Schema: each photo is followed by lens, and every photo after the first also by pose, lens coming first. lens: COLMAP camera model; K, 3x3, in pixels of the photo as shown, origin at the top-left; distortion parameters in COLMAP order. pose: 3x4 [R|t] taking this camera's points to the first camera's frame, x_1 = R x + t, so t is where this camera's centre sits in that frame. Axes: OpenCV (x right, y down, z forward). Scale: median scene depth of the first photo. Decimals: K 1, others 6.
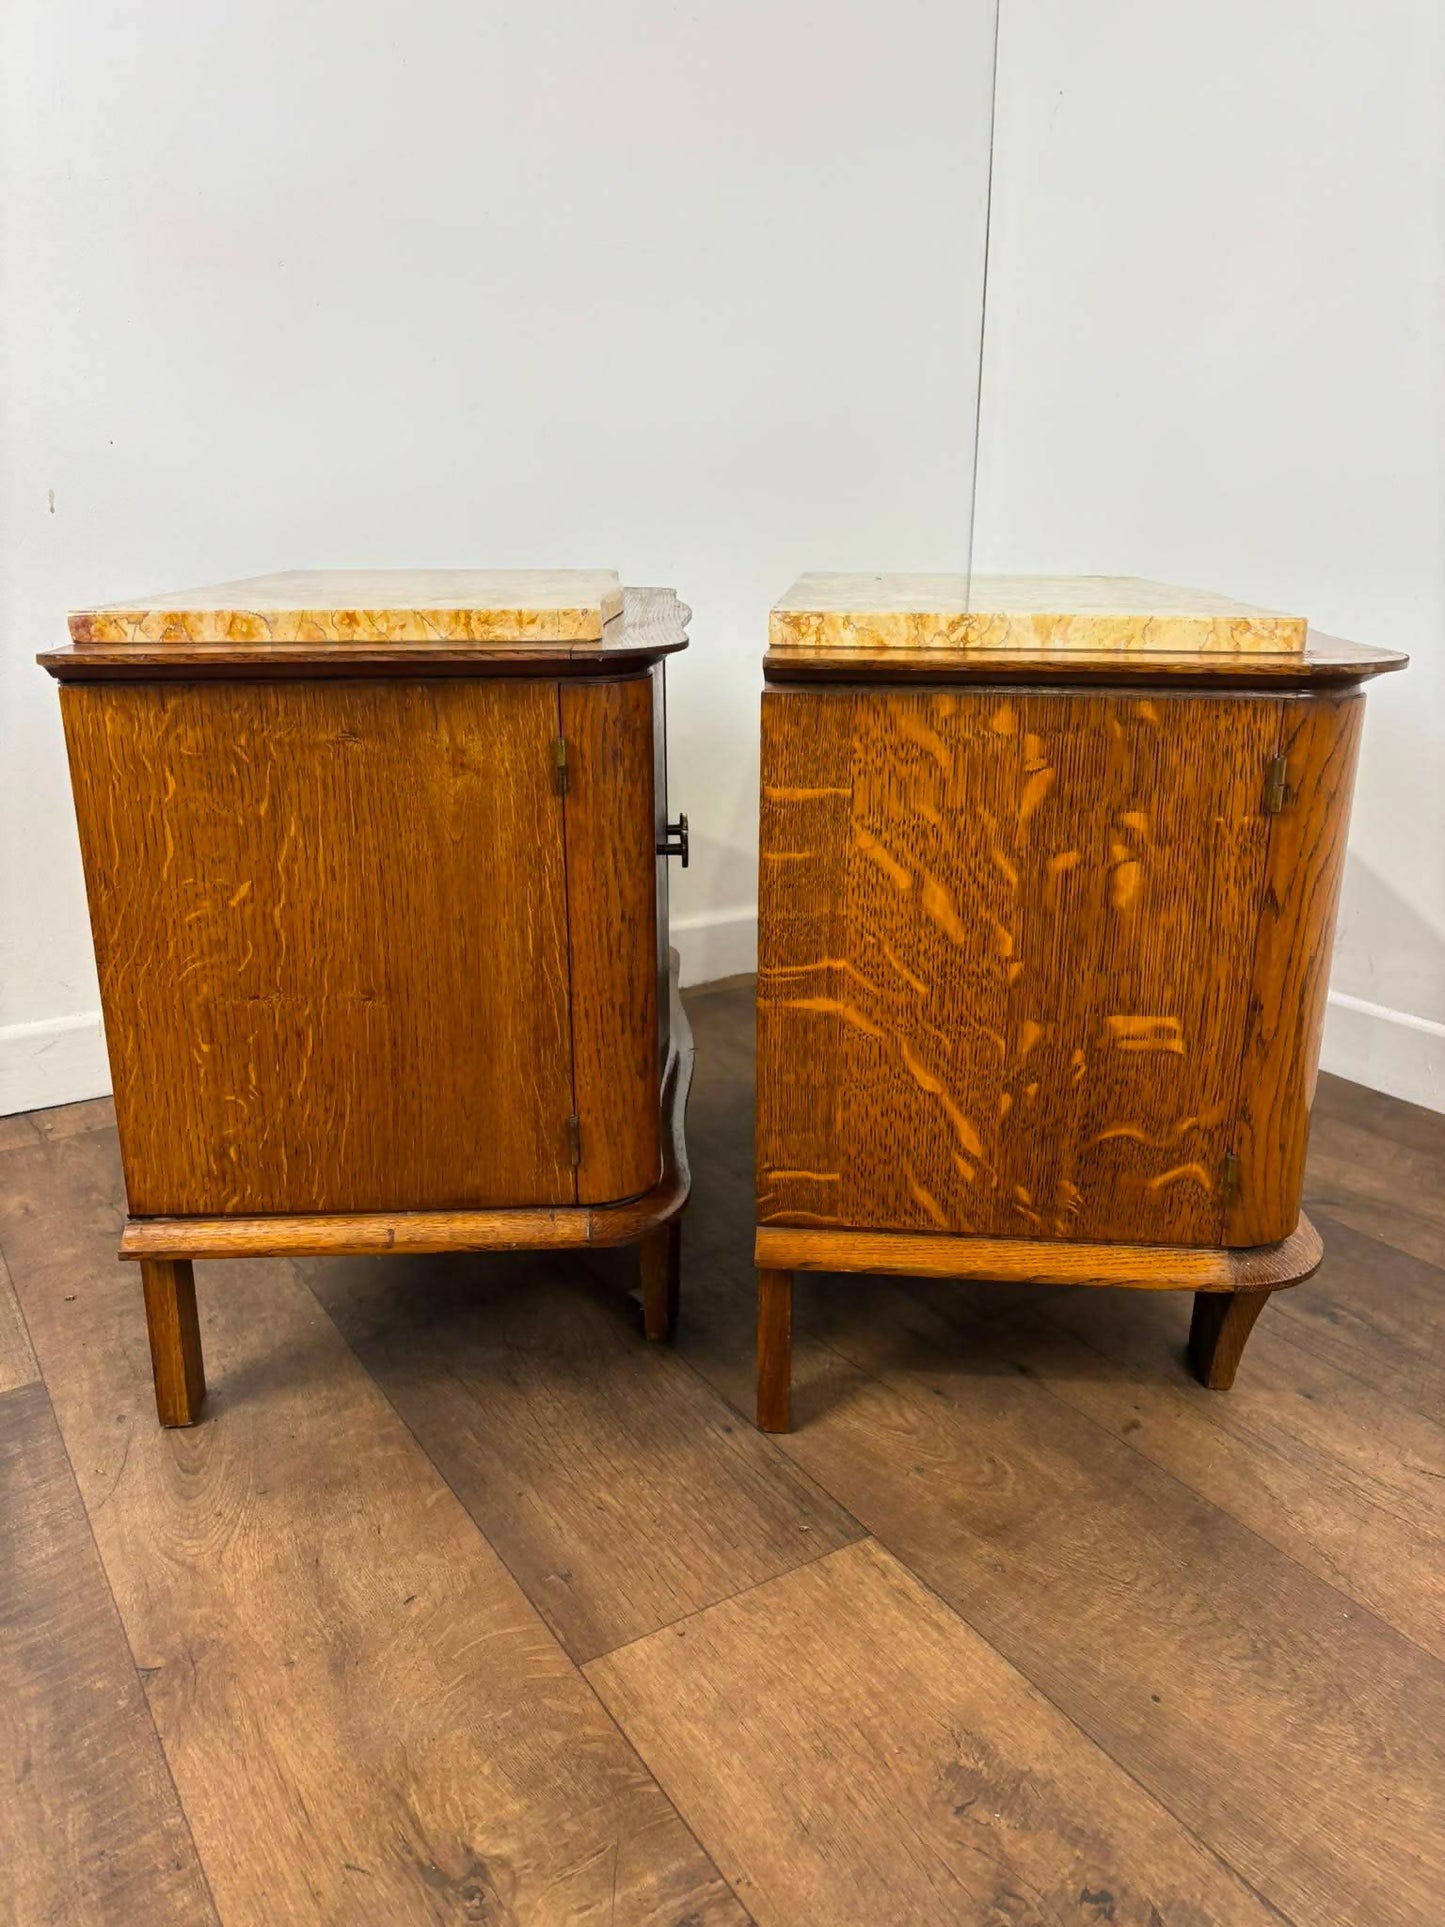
lens RADIAL K [[1462.5, 0, 725.2], [0, 1462.5, 962.0], [0, 0, 1]] dist [0.012465, 0.026620]
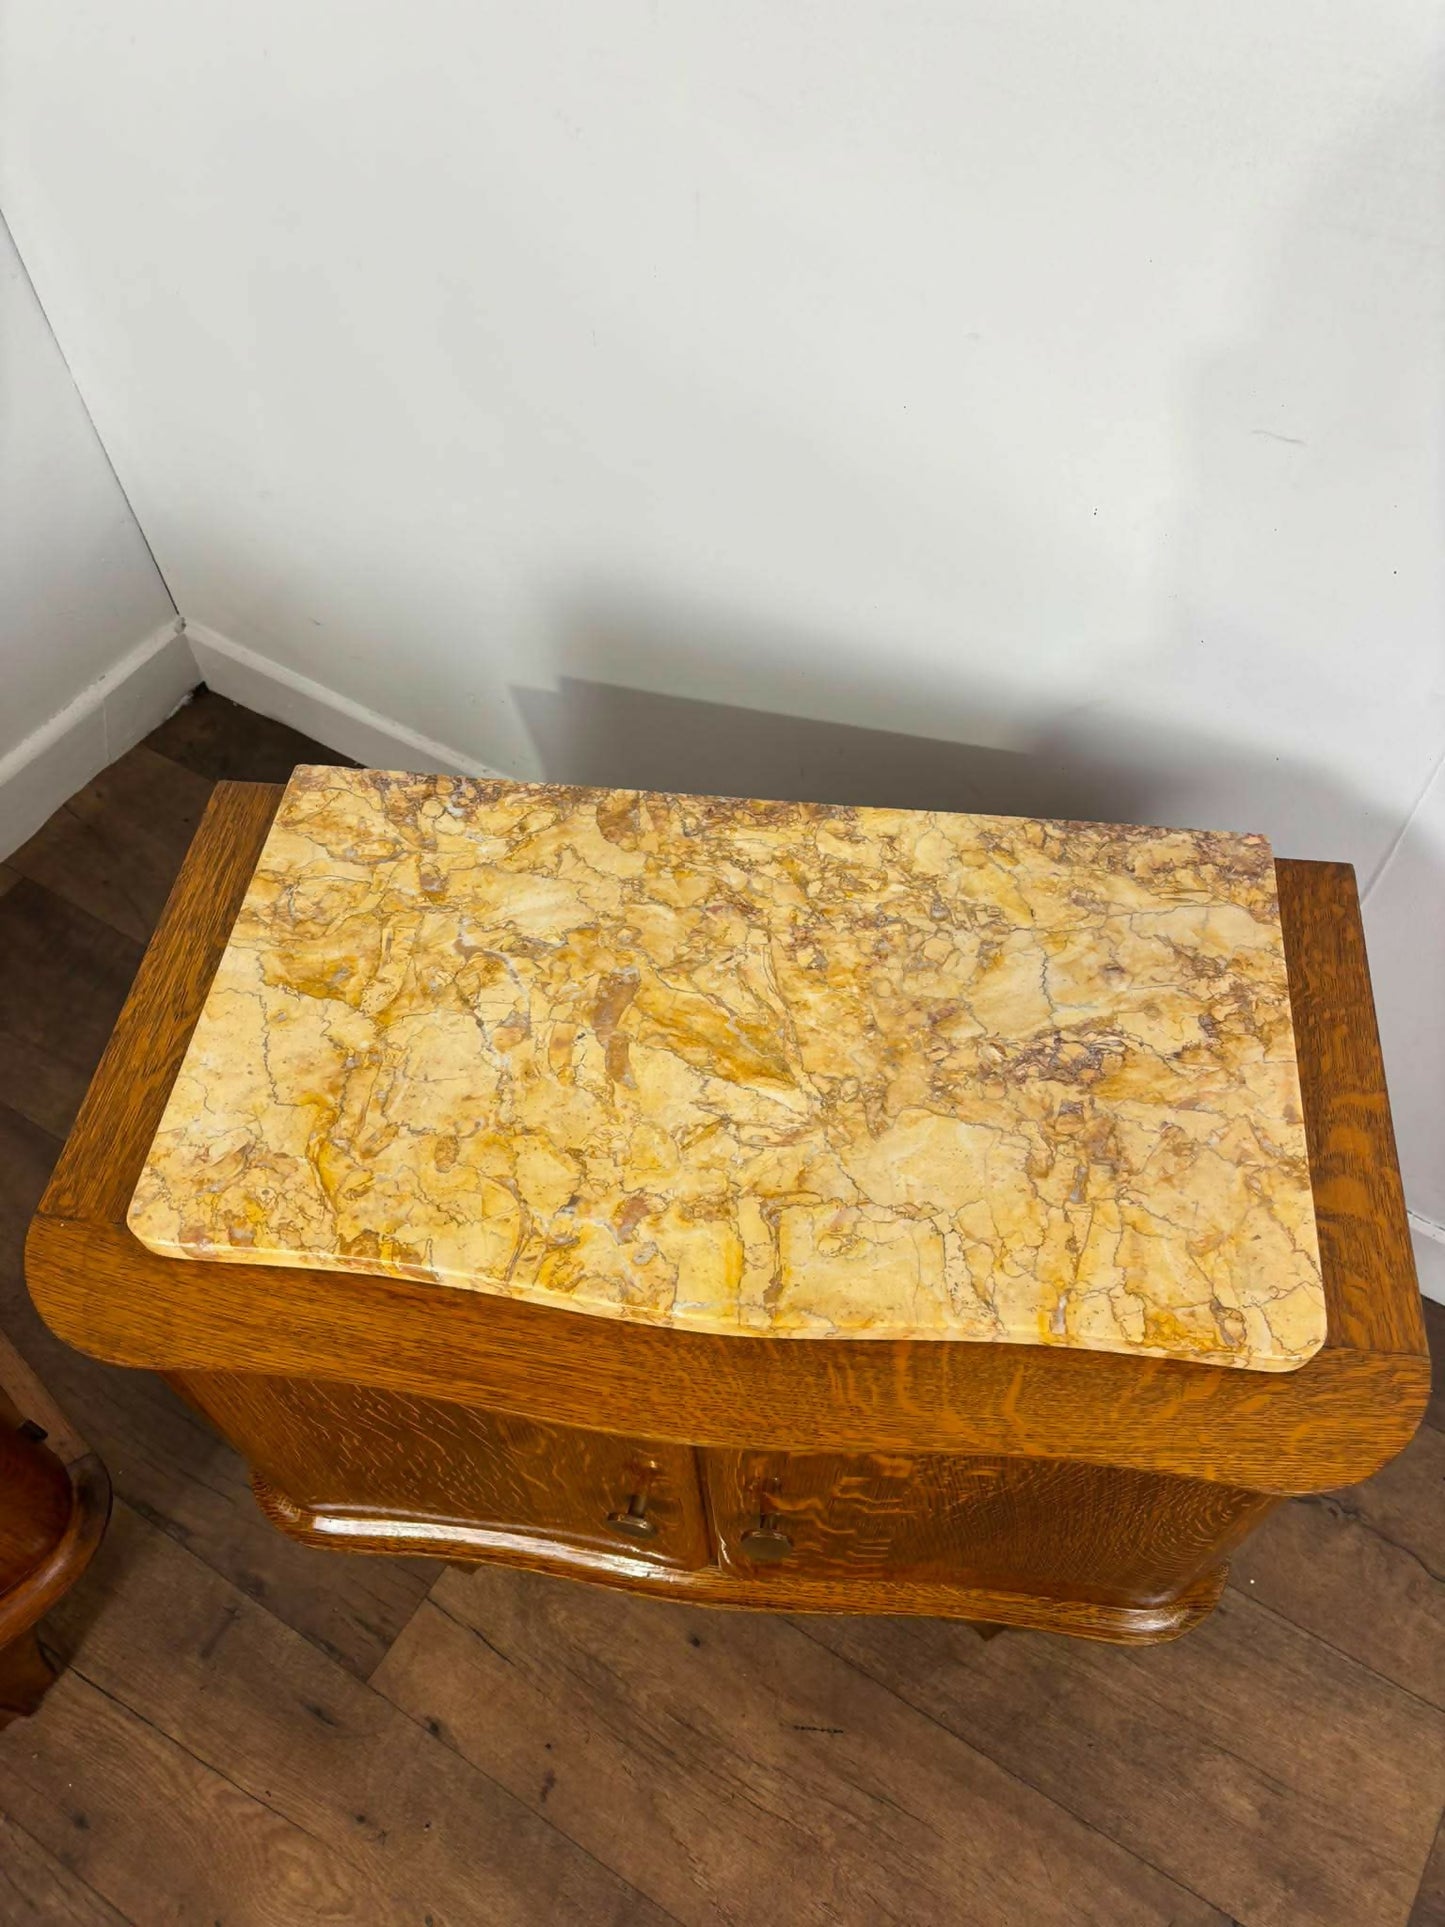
lens RADIAL K [[1455.9, 0, 726.5], [0, 1455.9, 964.2], [0, 0, 1]] dist [0.061699, -0.066553]
pose [[0.900141, -0.368763, 0.231862, 0.416513], [0.148761, 0.760522, 0.632042, -0.887895], [-0.409410, -0.534435, 0.739434, 0.551711]]
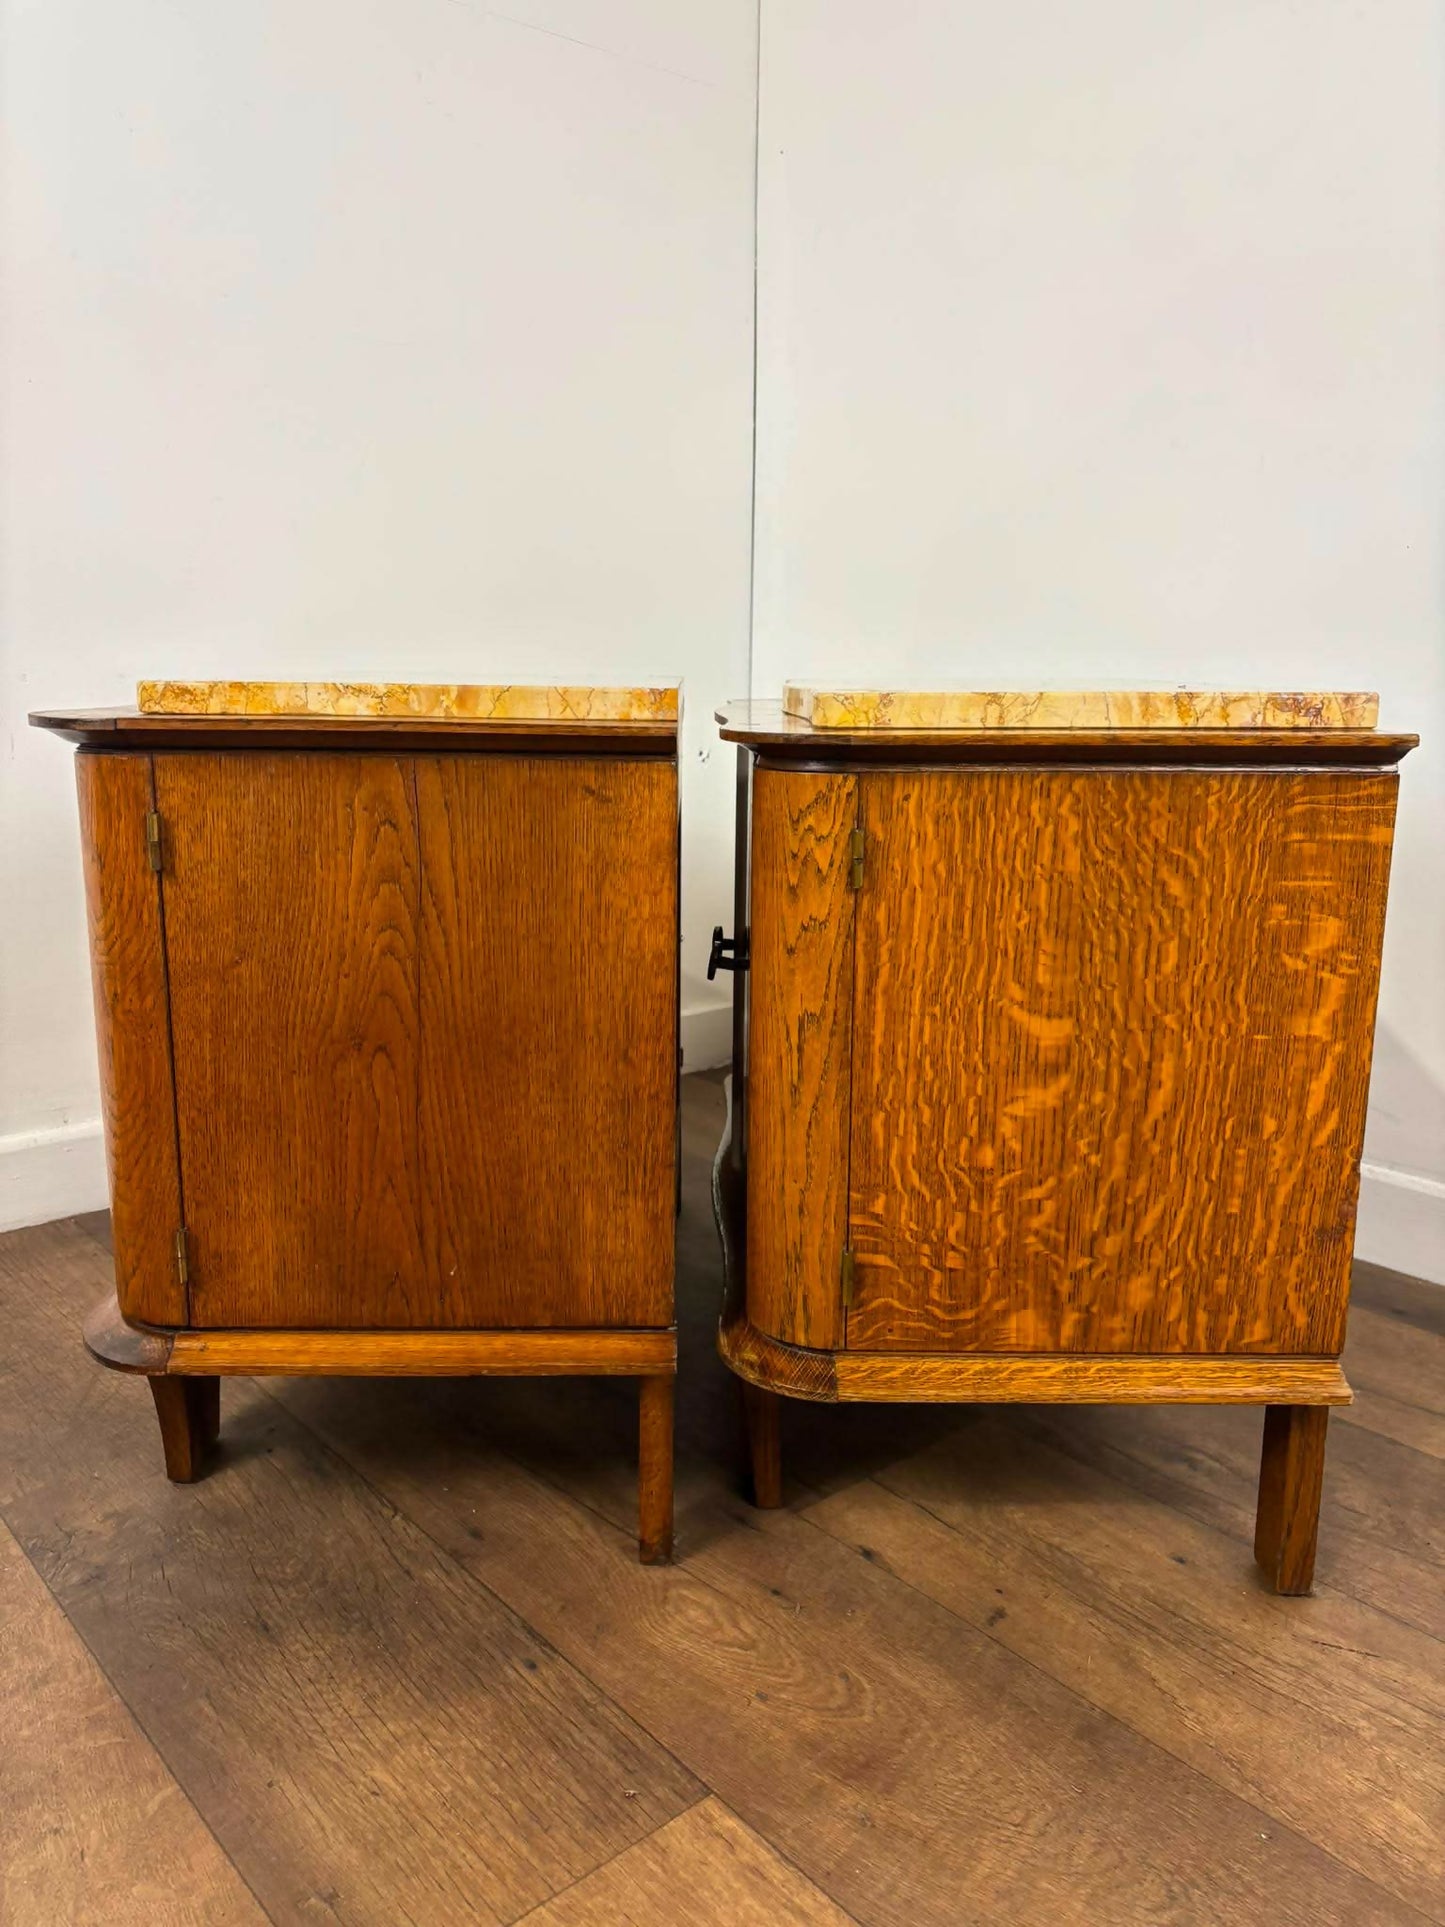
lens RADIAL K [[1455.9, 0, 717.2], [0, 1455.9, 947.6], [0, 0, 1]] dist [0.061699, -0.066553]
pose [[0.988443, -0.023507, 0.149758, -0.010580], [0.037764, 0.994942, -0.093079, -0.004355], [-0.146813, 0.097659, 0.984332, 0.141240]]
